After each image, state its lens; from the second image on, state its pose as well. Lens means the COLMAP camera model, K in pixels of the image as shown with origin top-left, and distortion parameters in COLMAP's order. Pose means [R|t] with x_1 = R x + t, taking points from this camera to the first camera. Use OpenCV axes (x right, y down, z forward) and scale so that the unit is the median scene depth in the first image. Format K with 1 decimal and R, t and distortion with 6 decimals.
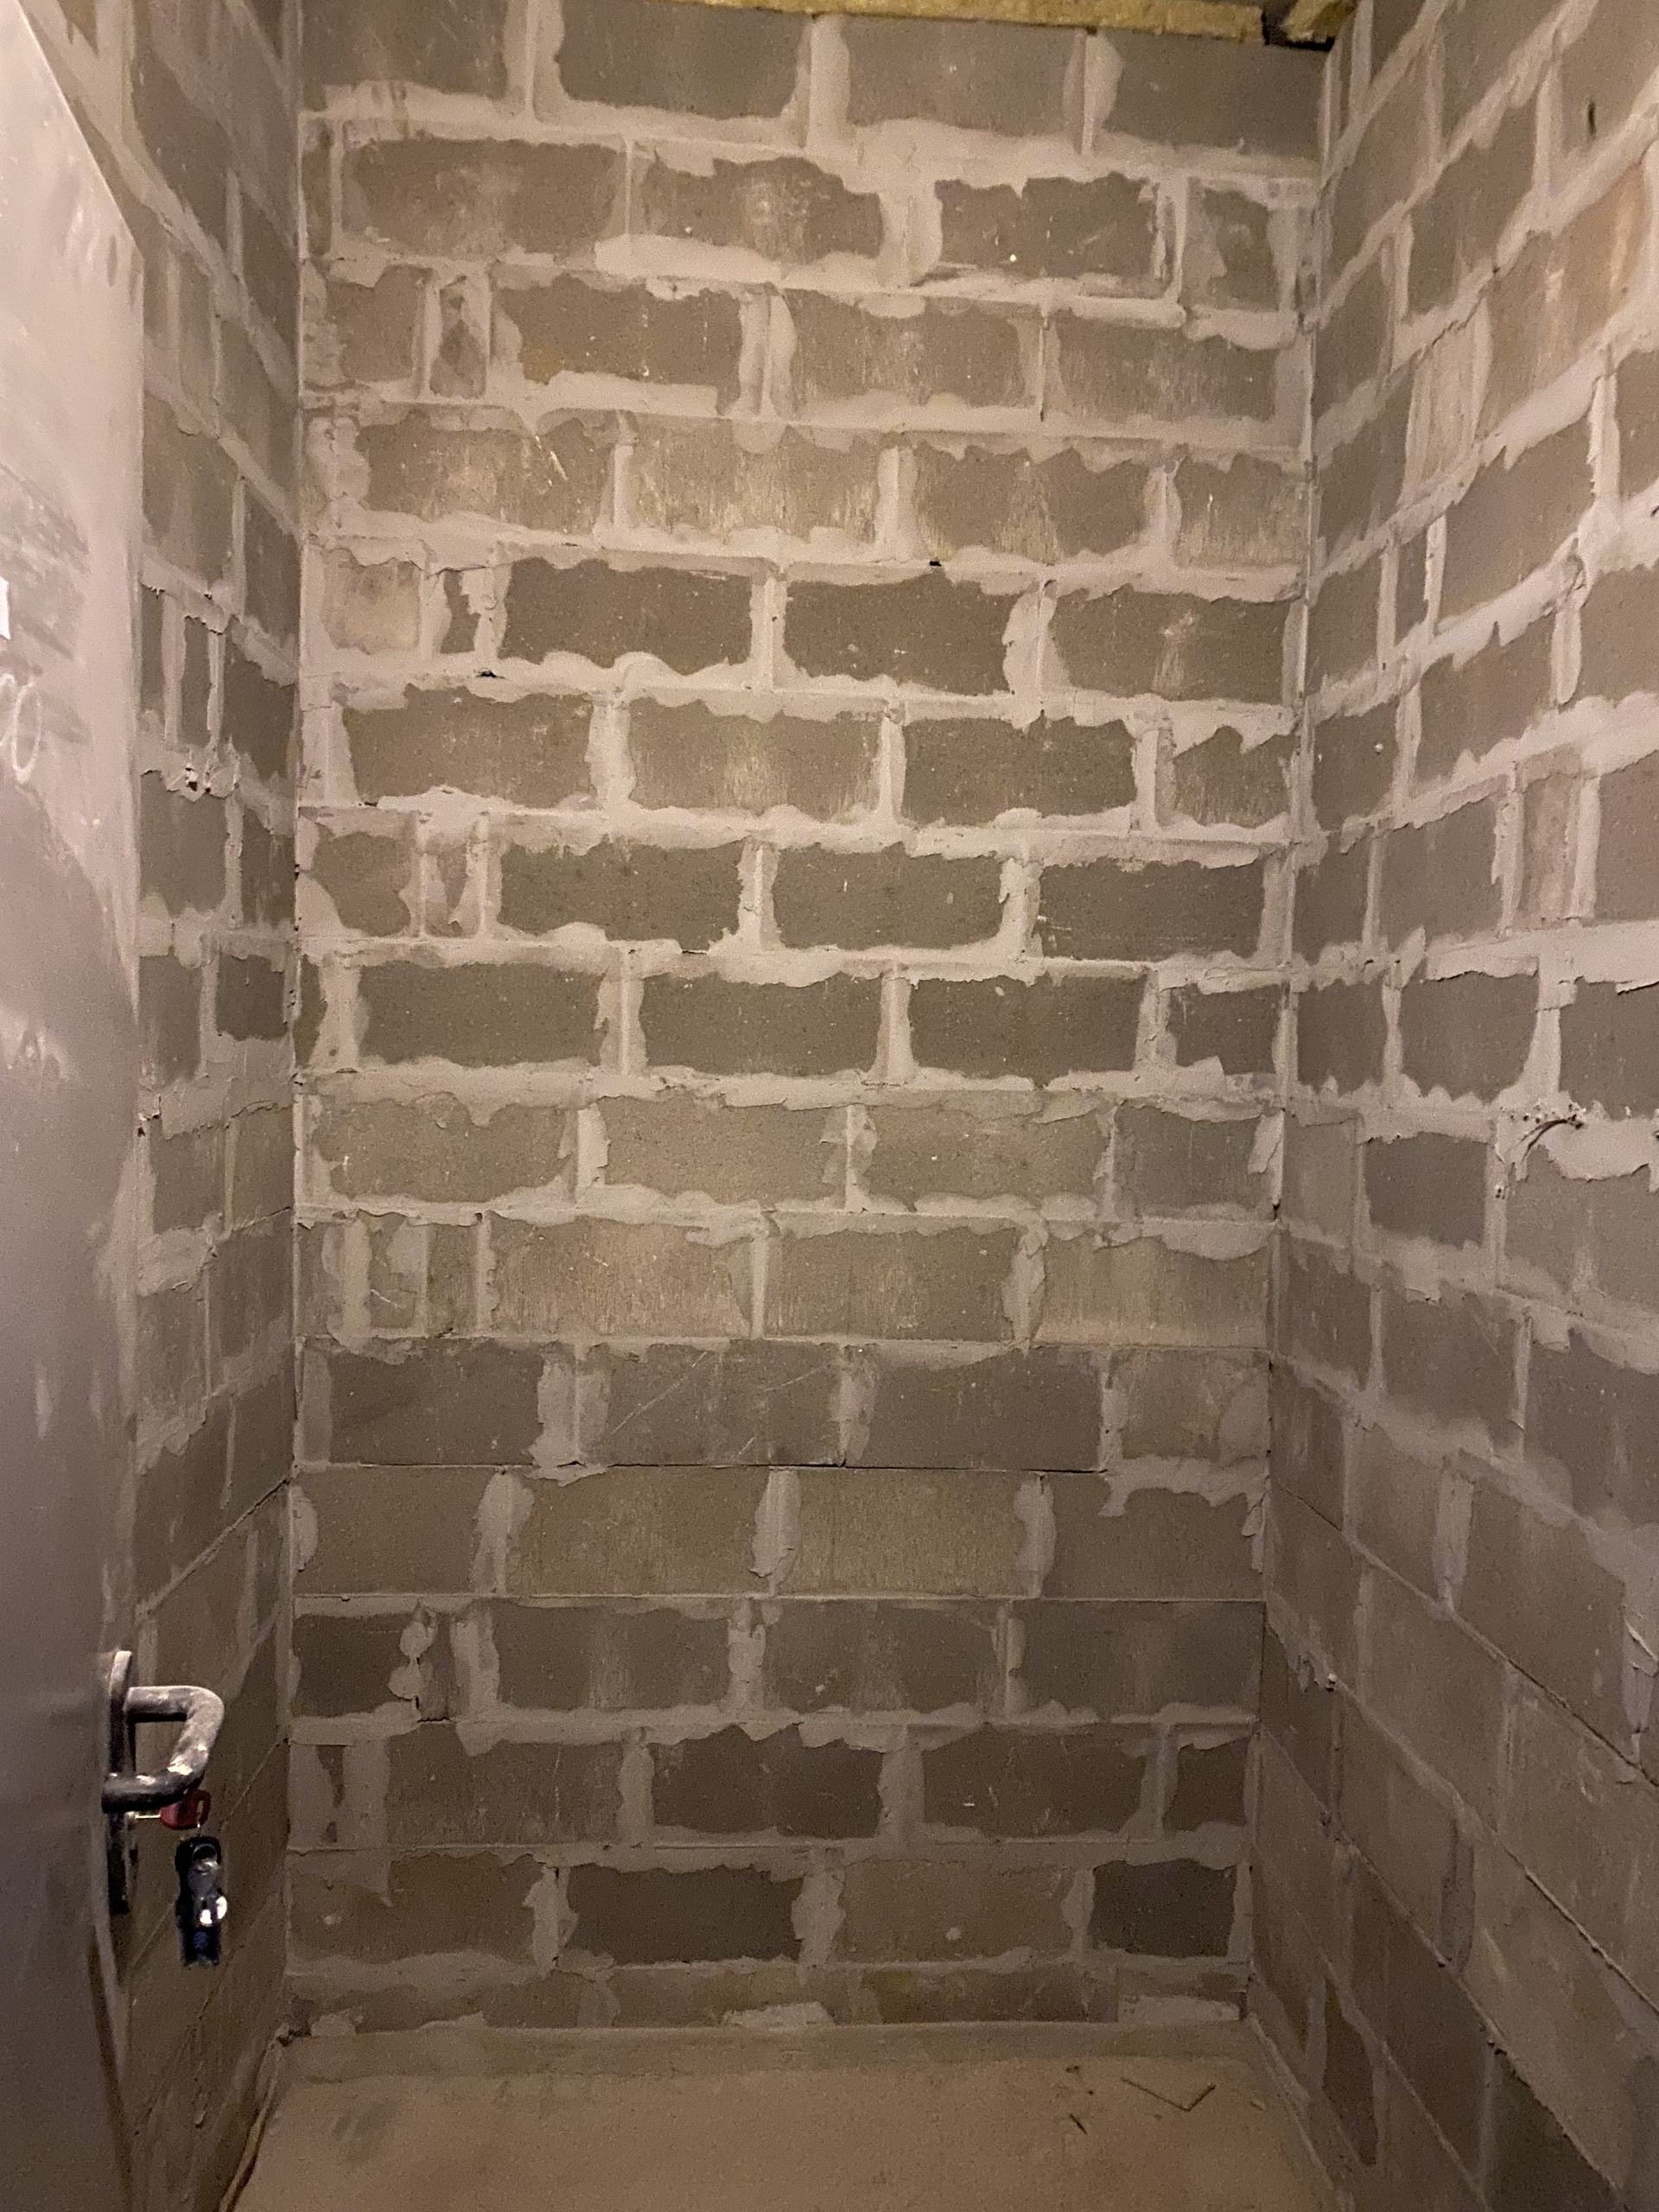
lens RADIAL K [[1679.3, 0, 841.3], [0, 1679.3, 1109.4], [0, 0, 1]] dist [0.021054, -0.027931]
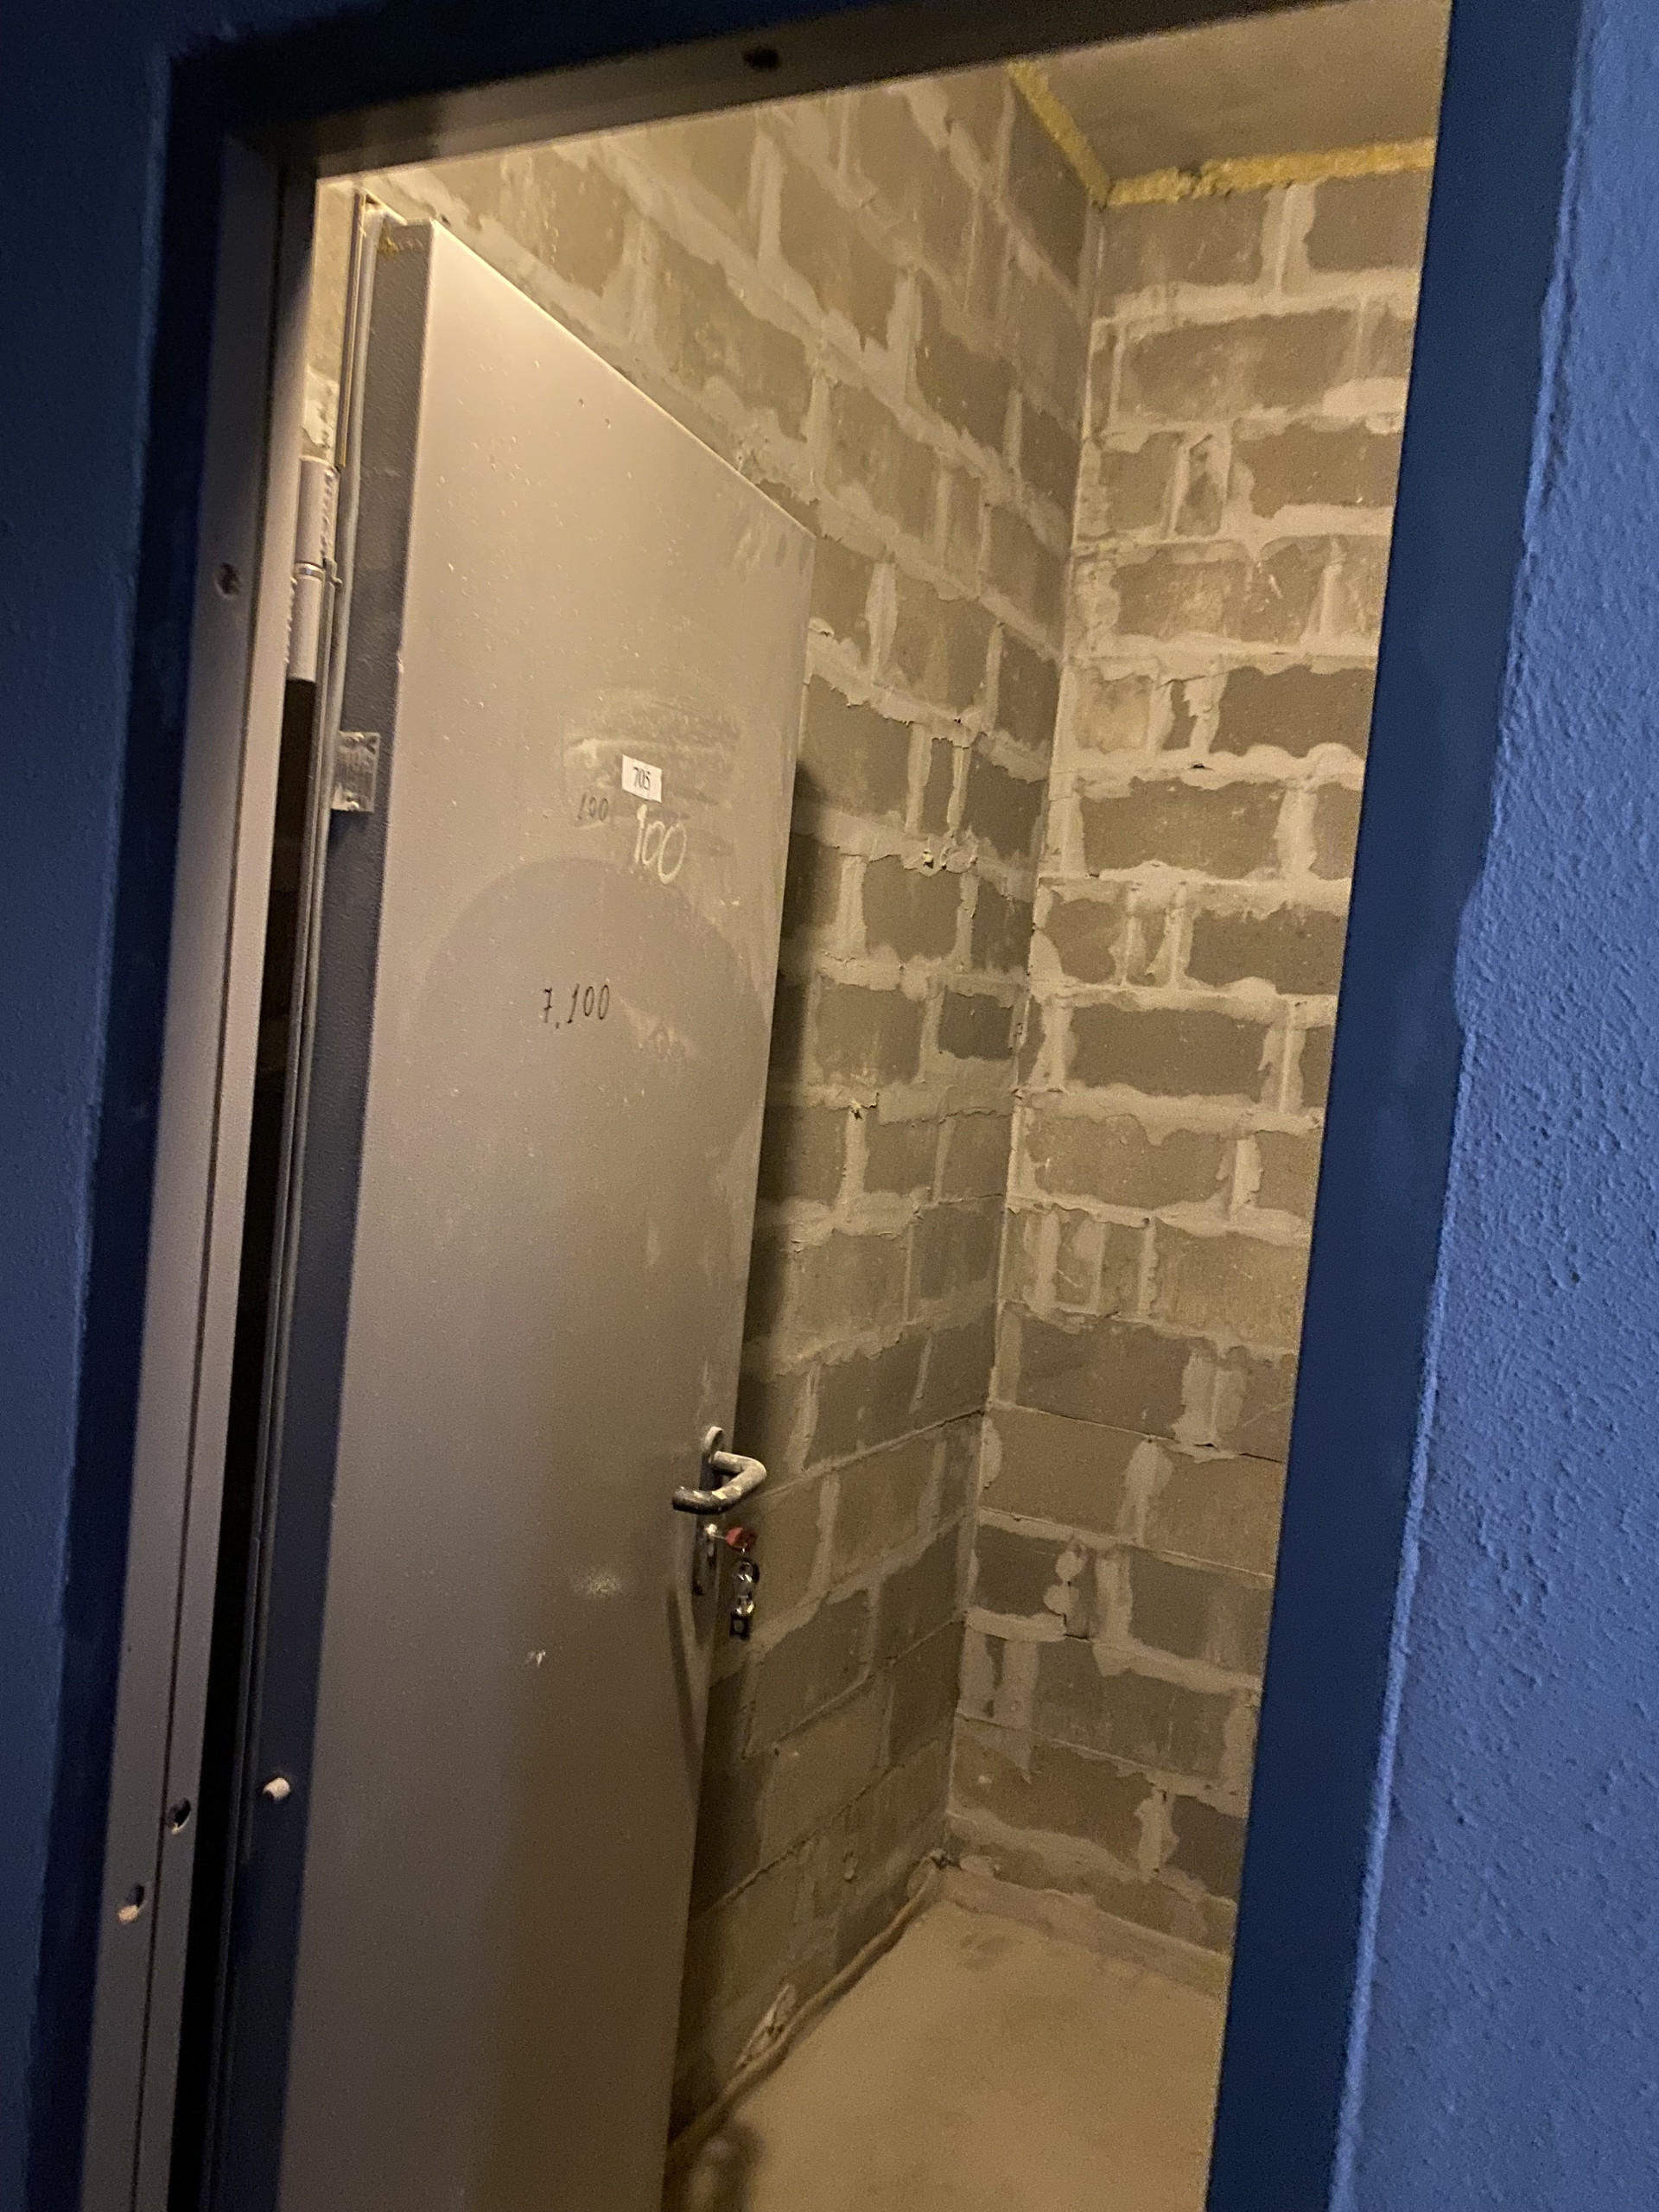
lens RADIAL K [[1679.3, 0, 841.7], [0, 1679.3, 1115.0], [0, 0, 1]] dist [0.021054, -0.027931]
pose [[0.854666, 0.085716, -0.512053, 0.203191], [-0.098415, 0.995143, 0.002319, 0.007719], [0.509765, 0.048412, 0.858950, -0.133879]]
